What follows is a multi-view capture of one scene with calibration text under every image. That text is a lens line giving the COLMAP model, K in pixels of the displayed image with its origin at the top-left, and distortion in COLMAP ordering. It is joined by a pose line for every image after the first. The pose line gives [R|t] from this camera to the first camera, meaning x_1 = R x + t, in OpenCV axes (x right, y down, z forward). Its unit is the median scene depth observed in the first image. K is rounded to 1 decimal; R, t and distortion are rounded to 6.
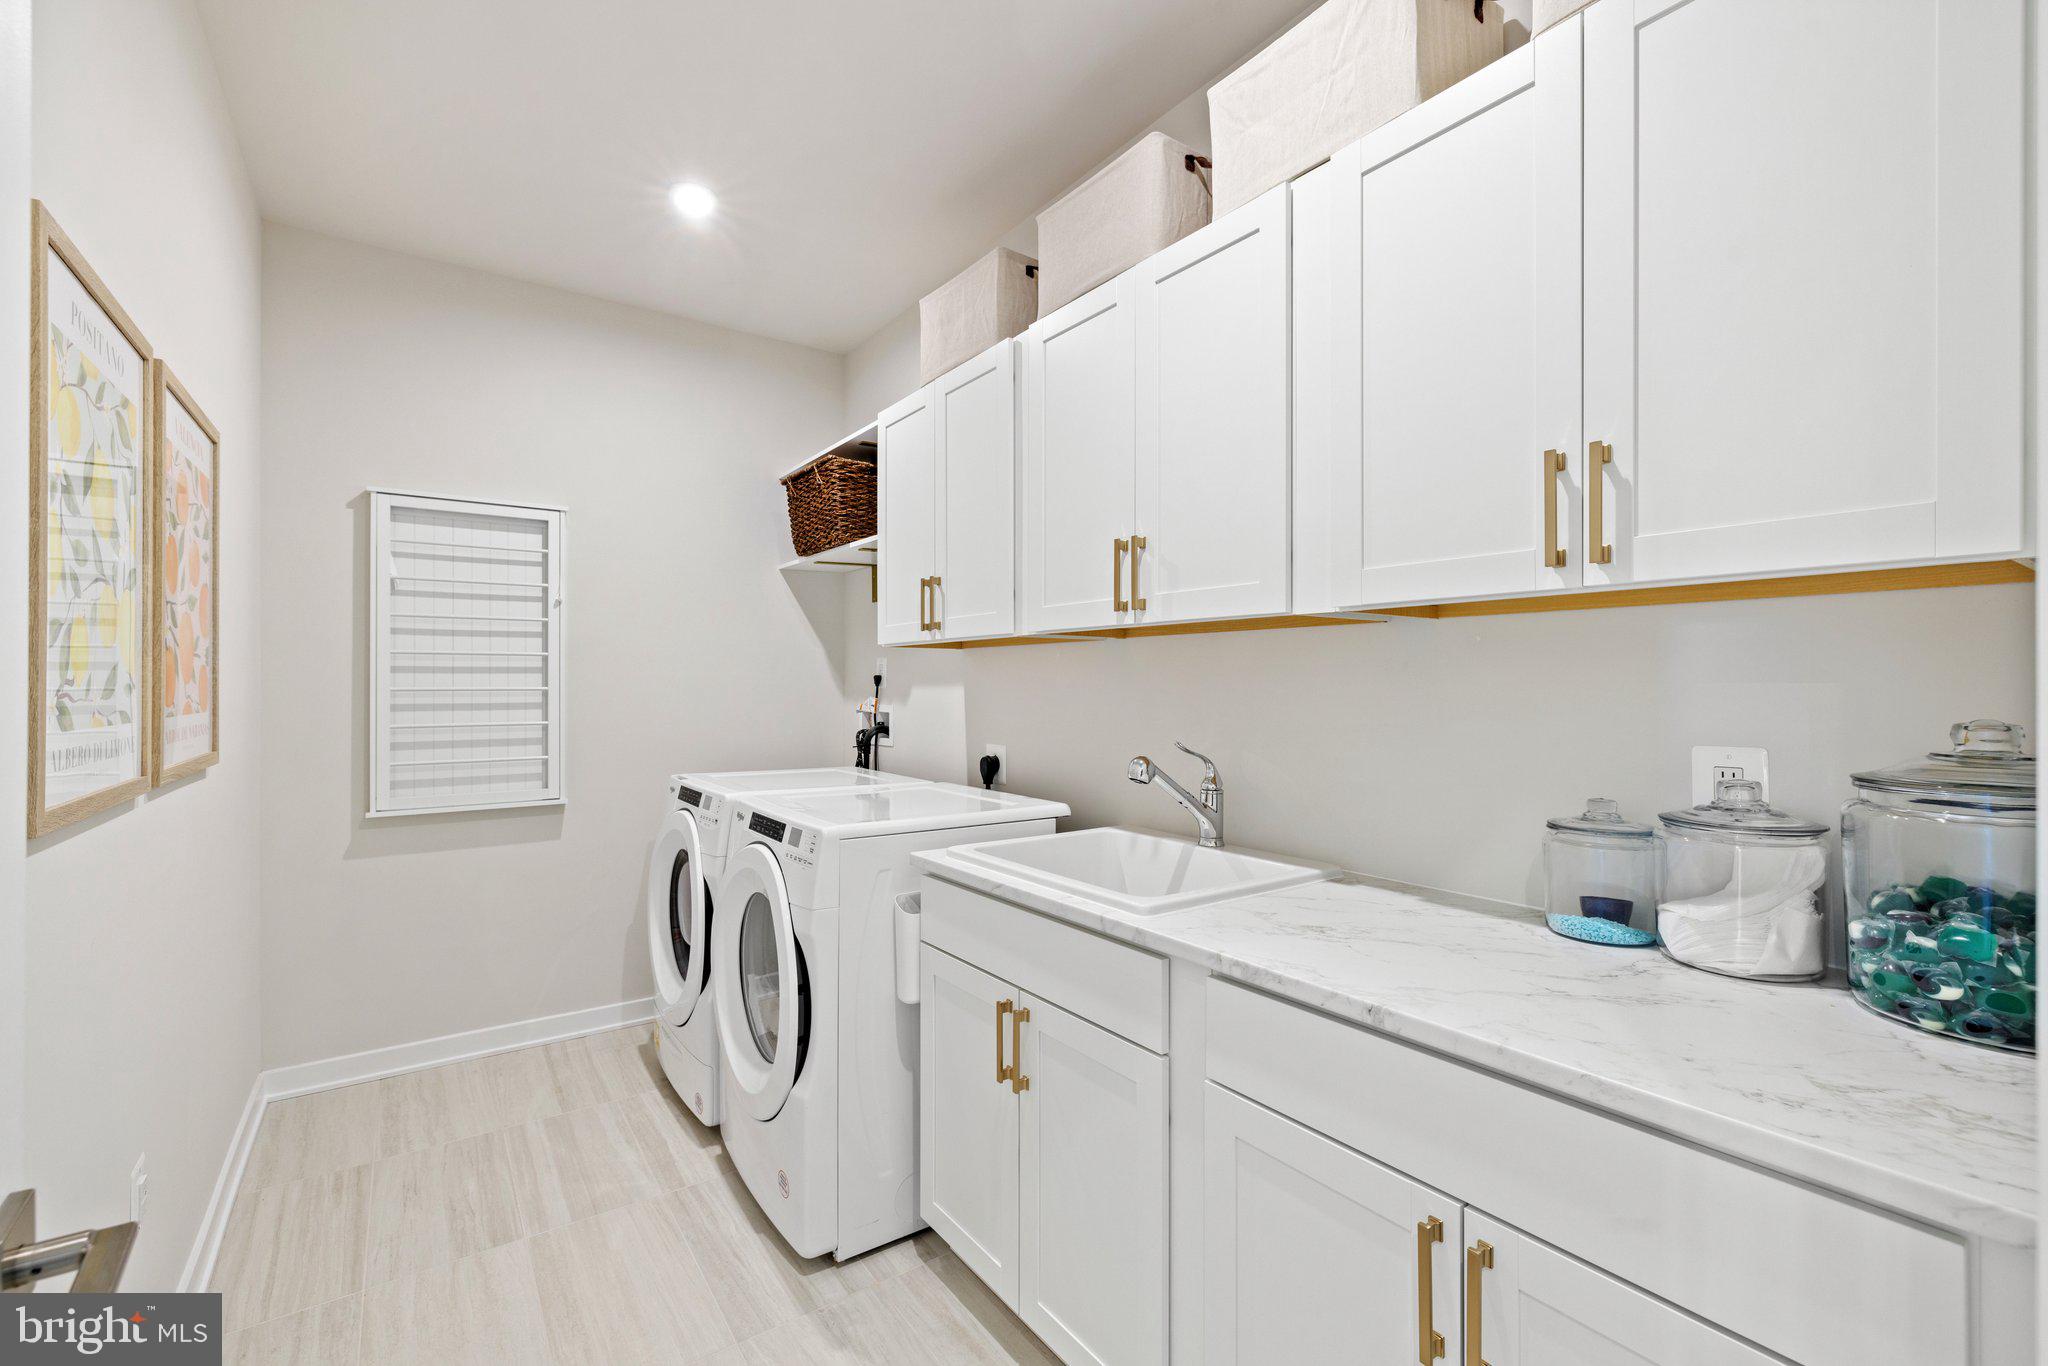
lens RADIAL K [[866.7, 0, 1018.5], [0, 866.7, 683.8], [0, 0, 1]] dist [0.003343, -0.000112]
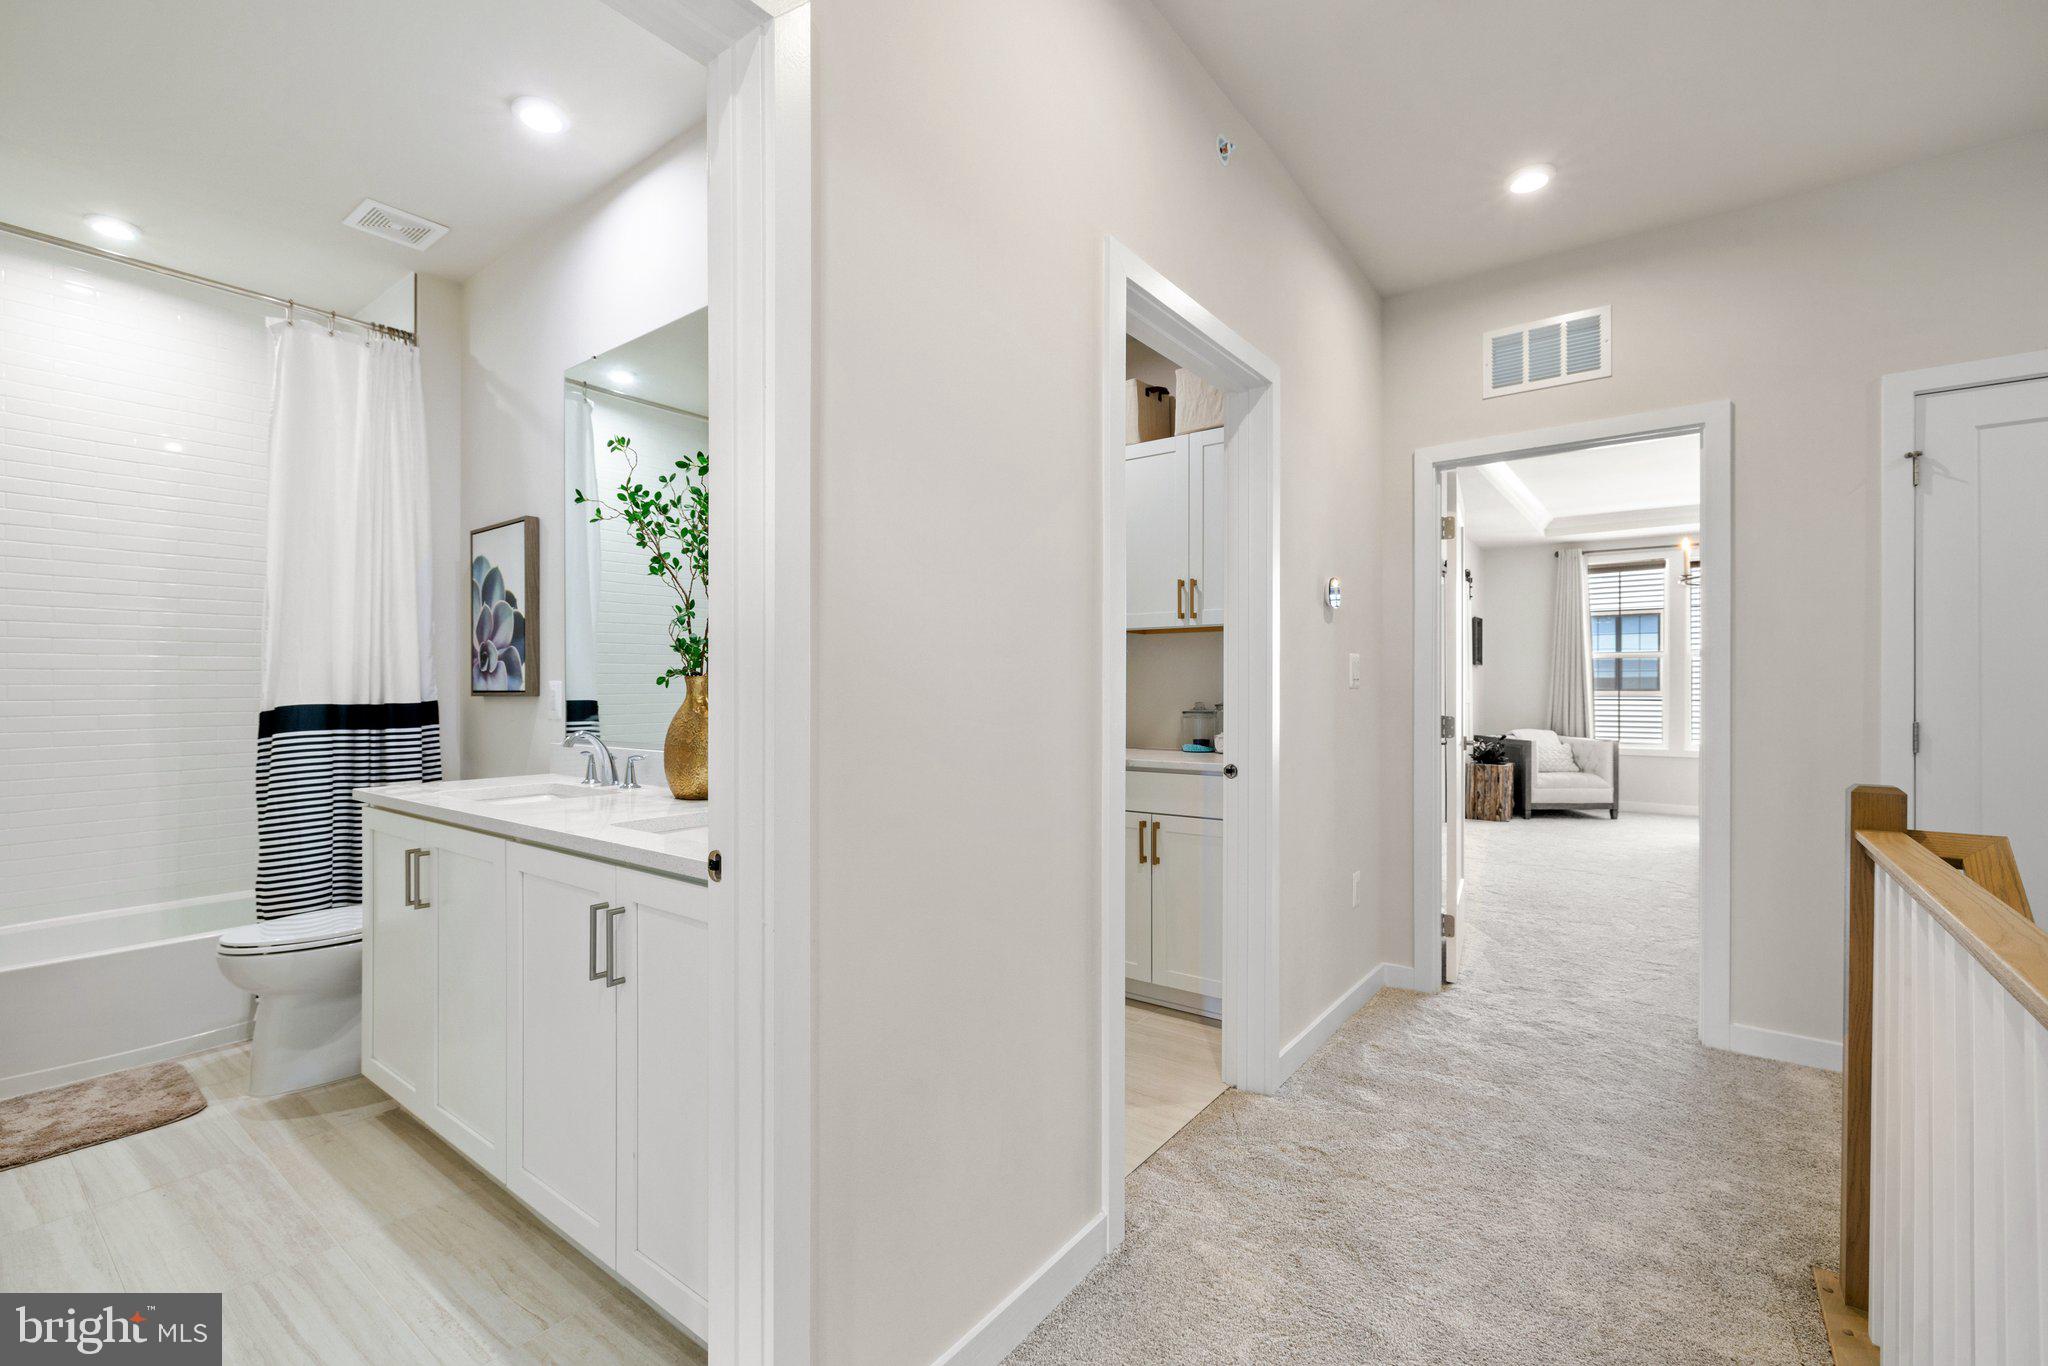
lens RADIAL K [[866.7, 0, 1022.9], [0, 866.7, 692.6], [0, 0, 1]] dist [0.003343, -0.000112]
pose [[0.953374, -0.000764, 0.301792, -0.799388], [-0.000264, 0.999994, 0.003365, 0.109635], [-0.301792, -0.003288, 0.953368, -1.680805]]
